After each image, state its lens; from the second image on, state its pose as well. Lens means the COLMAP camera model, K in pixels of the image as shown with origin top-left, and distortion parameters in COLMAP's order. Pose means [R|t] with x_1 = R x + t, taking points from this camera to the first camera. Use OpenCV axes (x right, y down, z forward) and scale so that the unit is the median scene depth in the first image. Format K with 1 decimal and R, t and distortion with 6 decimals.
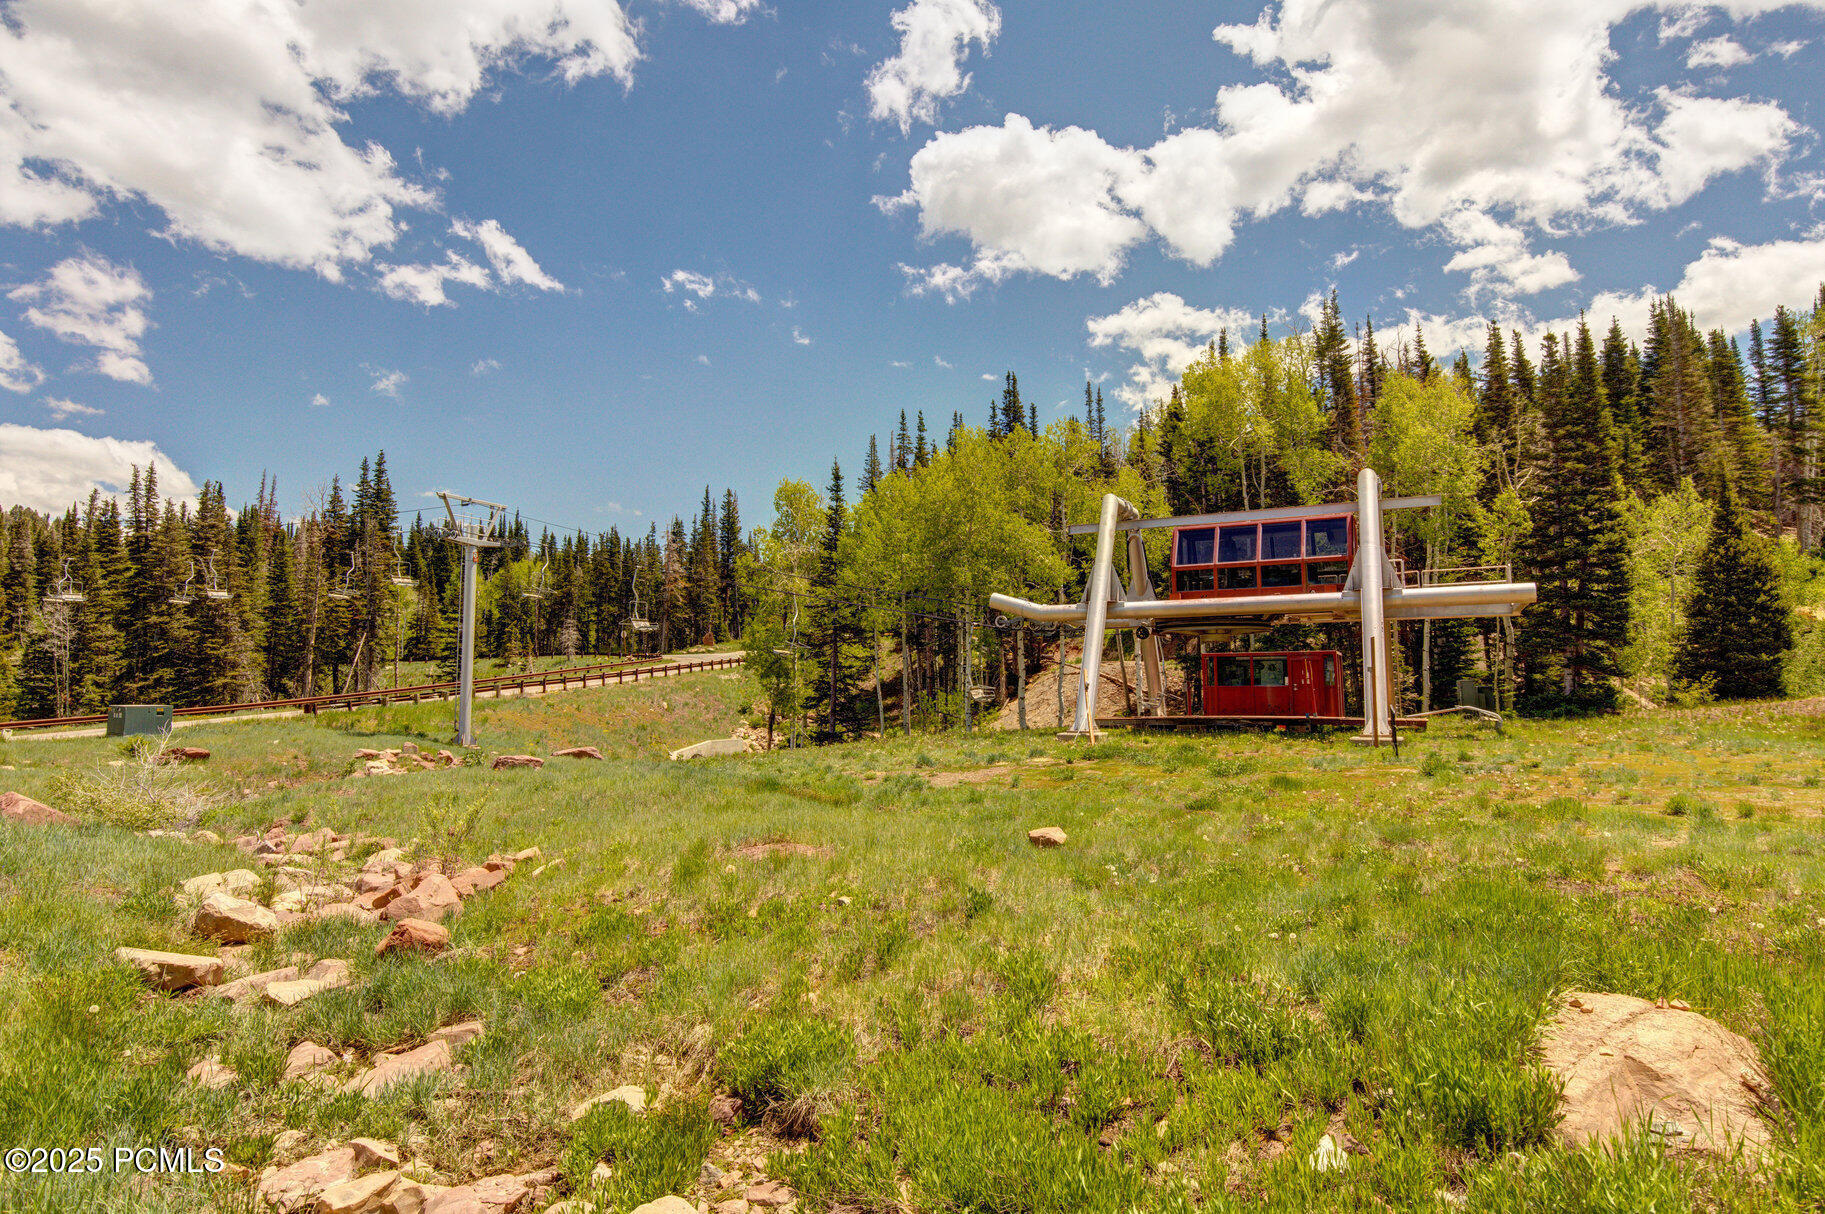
lens RADIAL K [[1036.8, 0, 883.6], [0, 1036.8, 597.2], [0, 0, 1]] dist [-0.016951, 0.005208]
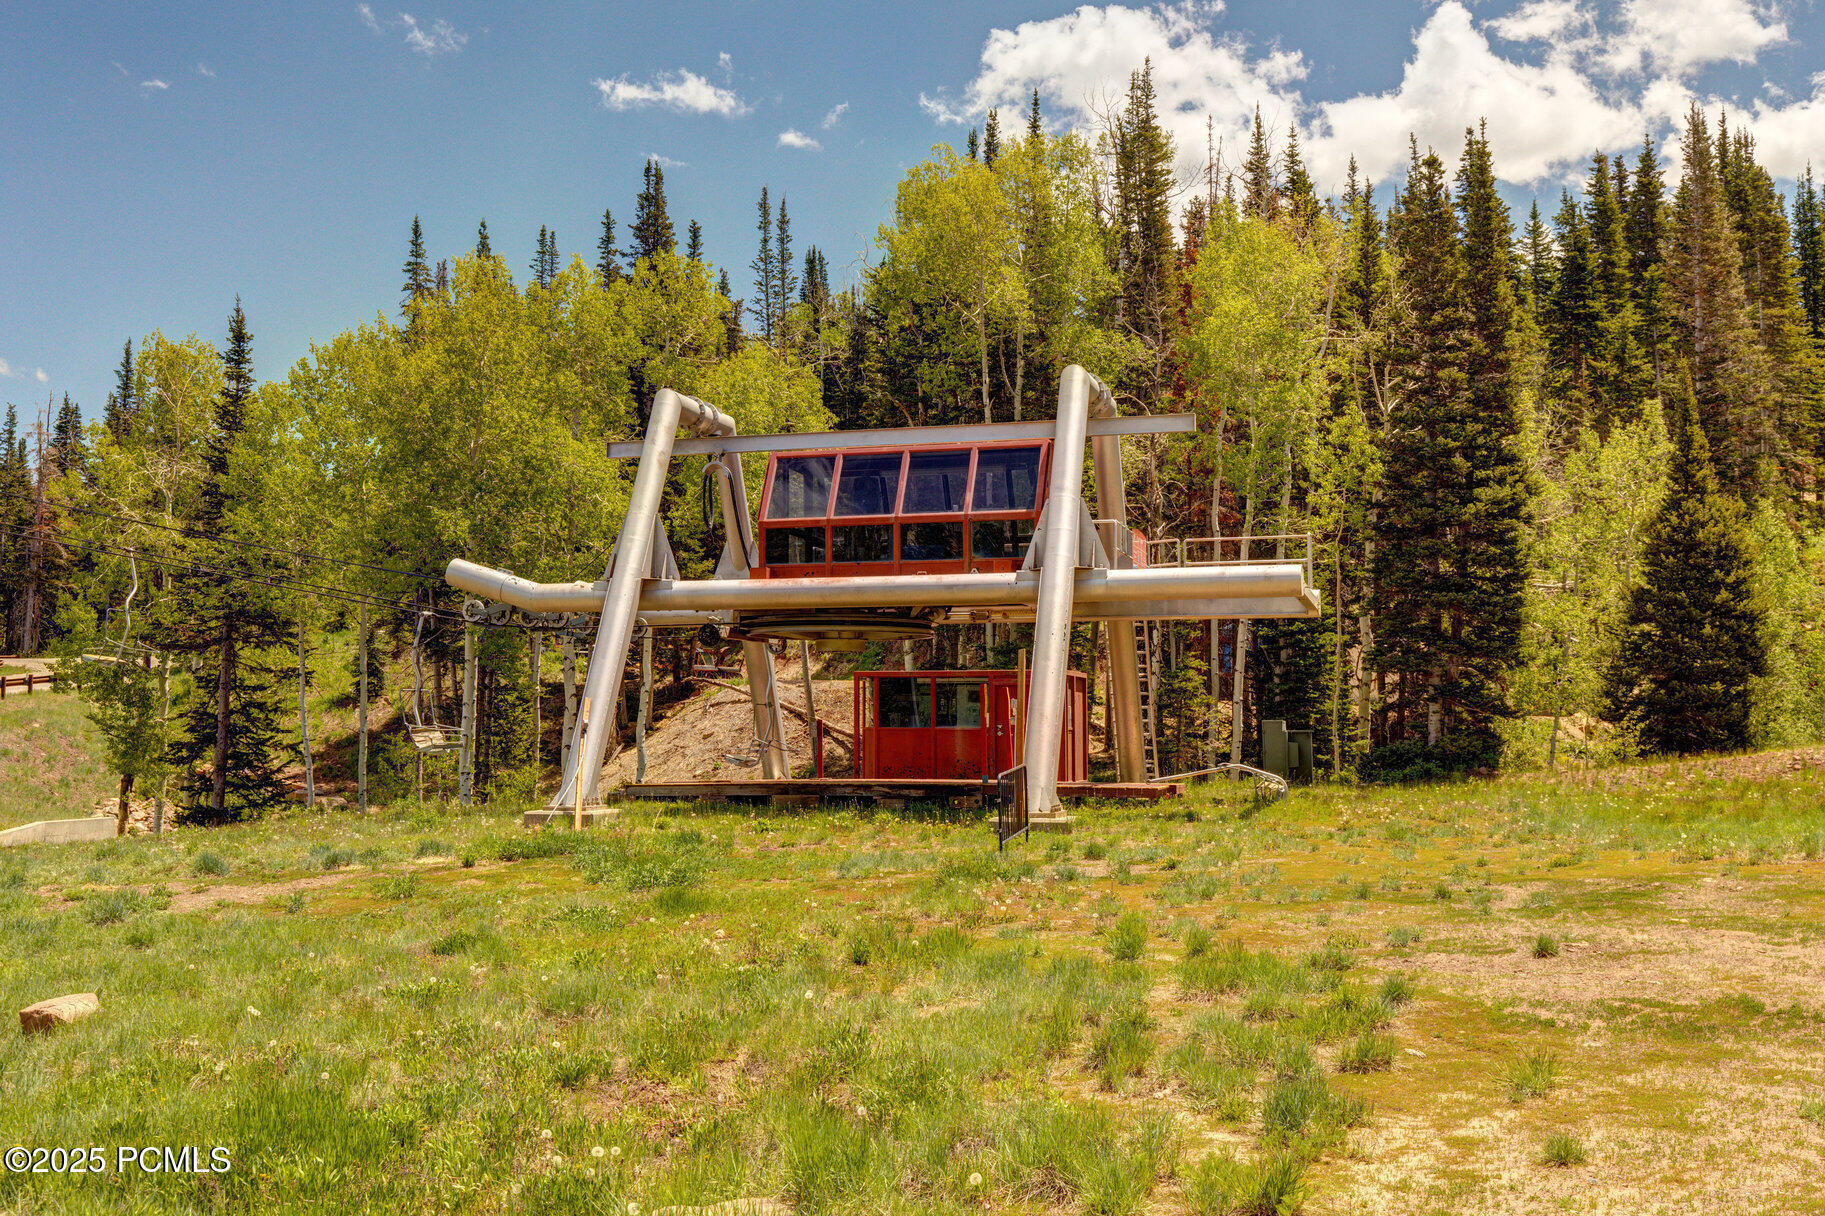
lens RADIAL K [[1844.9, 0, 924.0], [0, 1844.9, 612.9], [0, 0, 1]] dist [-0.007902, 0.000000]
pose [[0.979217, 0.018193, 0.201999, 0.079073], [-0.023791, 0.999396, 0.025317, -0.003169], [-0.201417, -0.029596, 0.979058, -0.011406]]
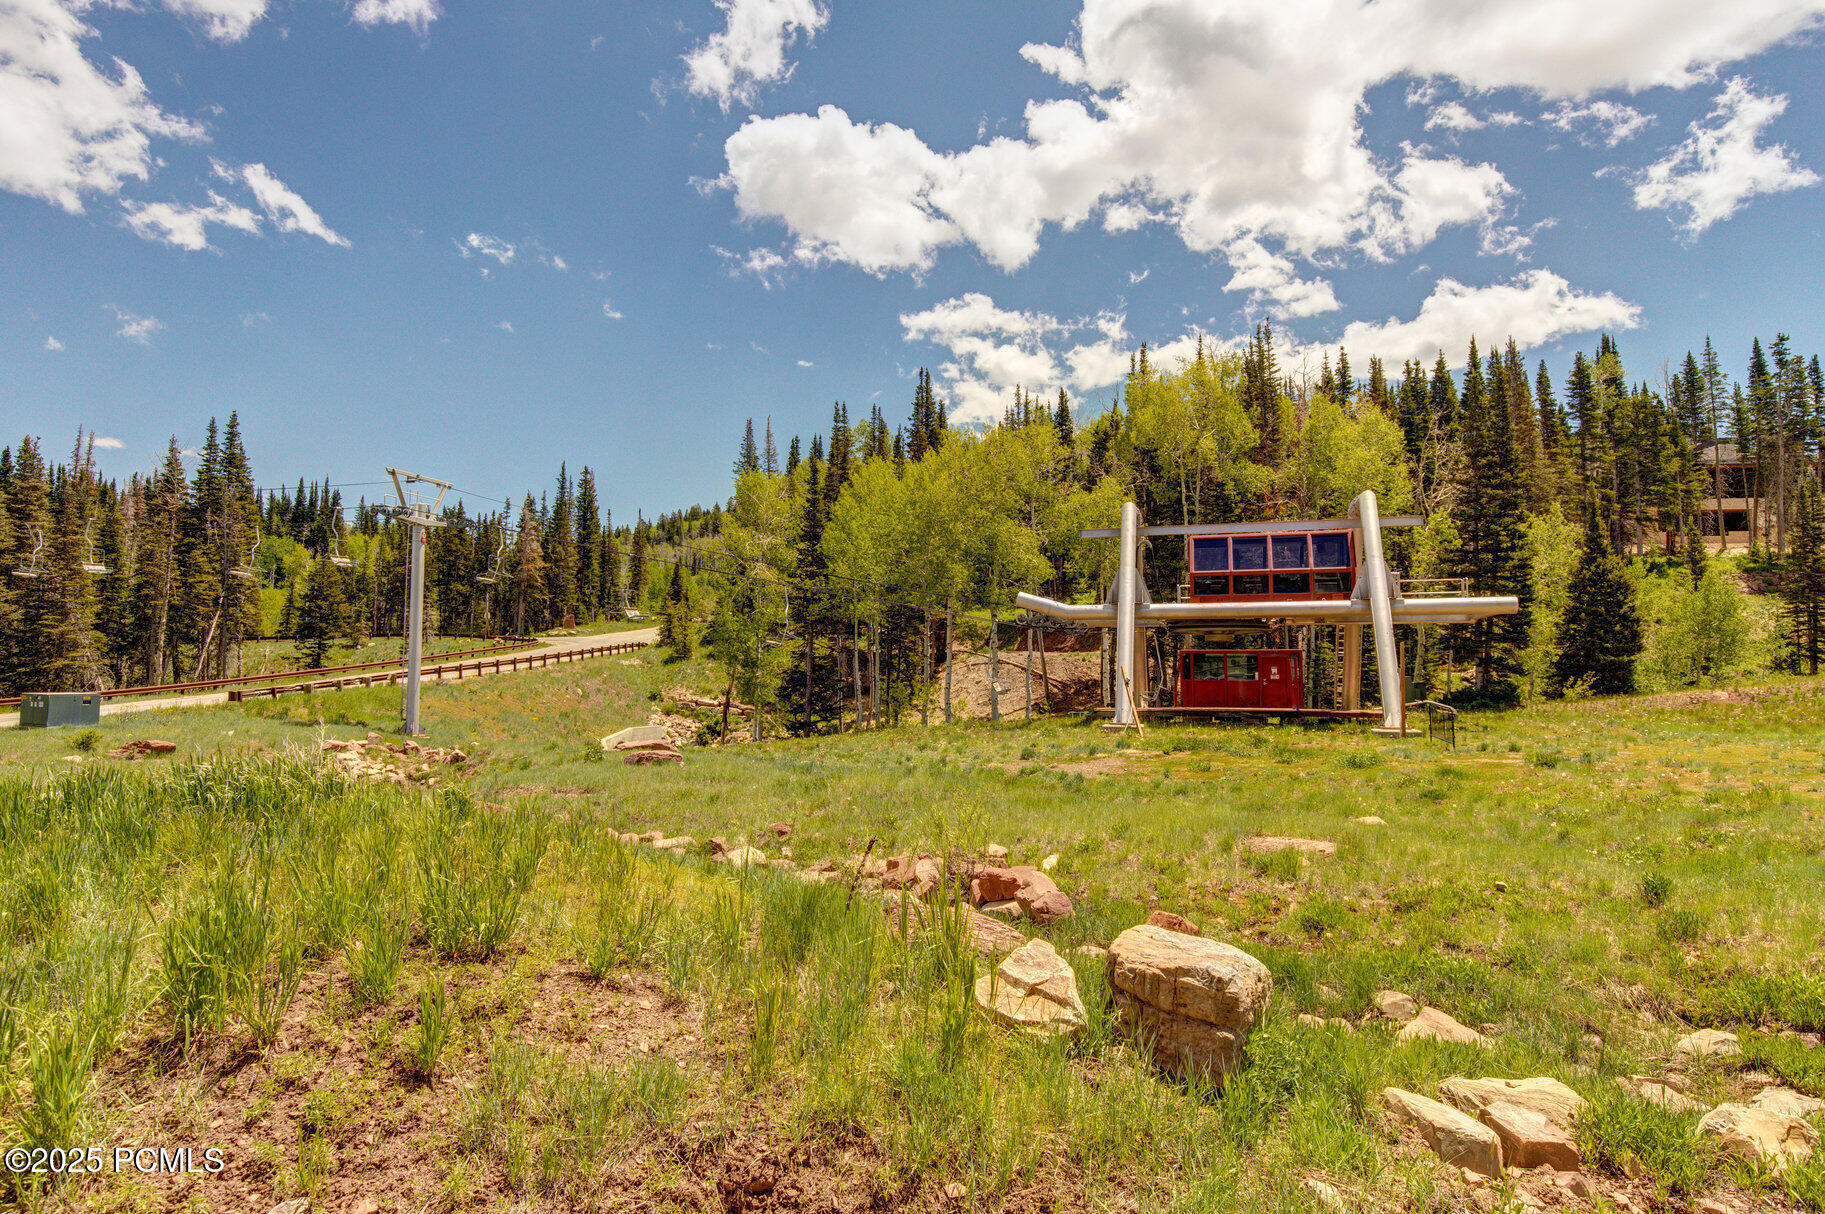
lens RADIAL K [[1036.8, 0, 856.6], [0, 1036.8, 568.7], [0, 0, 1]] dist [-0.016951, 0.005208]
pose [[0.984110, 0.026317, 0.175599, -0.125762], [-0.024389, 0.999616, -0.013130, -0.004879], [-0.175877, 0.008638, 0.984374, -0.004101]]
